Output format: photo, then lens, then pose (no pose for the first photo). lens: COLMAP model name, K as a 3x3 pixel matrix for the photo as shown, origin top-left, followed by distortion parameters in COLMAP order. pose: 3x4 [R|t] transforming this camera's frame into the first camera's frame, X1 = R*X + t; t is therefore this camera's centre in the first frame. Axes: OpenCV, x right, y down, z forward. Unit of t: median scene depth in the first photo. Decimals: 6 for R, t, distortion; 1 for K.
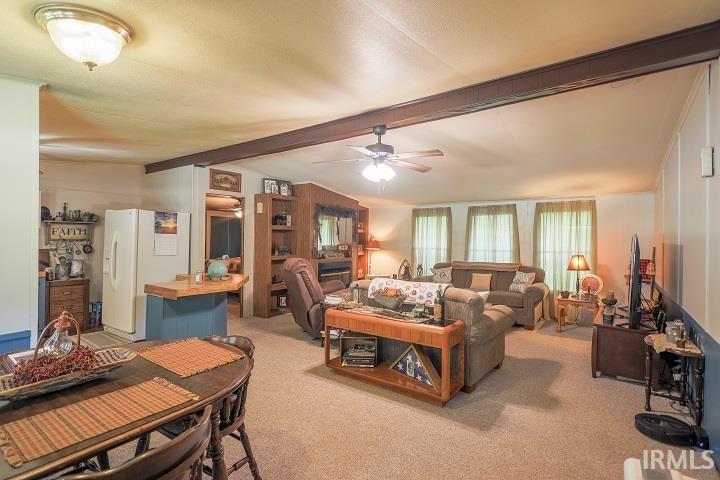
lens RADIAL K [[349.2, 0, 360.3], [0, 349.2, 238.5], [0, 0, 1]] dist [-0.003074, -0.000301]
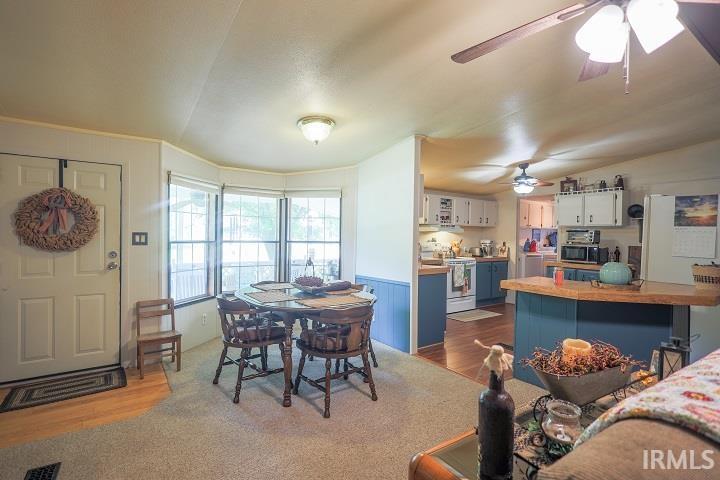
lens RADIAL K [[349.2, 0, 358.4], [0, 349.2, 239.2], [0, 0, 1]] dist [-0.003074, -0.000301]
pose [[-0.348098, -0.006784, -0.937434, 0.308471], [-0.016994, 0.999855, -0.000926, 0.022390], [0.937304, 0.015608, -0.348163, 0.551875]]
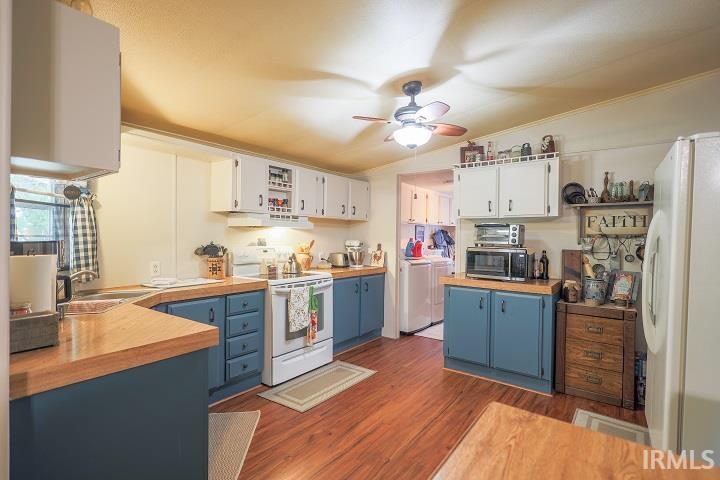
lens RADIAL K [[349.2, 0, 360.1], [0, 349.2, 240.3], [0, 0, 1]] dist [-0.003074, -0.000301]
pose [[-0.026563, -0.001297, -0.999646, -0.247671], [-0.008683, 0.999962, -0.001067, 0.014975], [0.999609, 0.008652, -0.026573, 0.584301]]
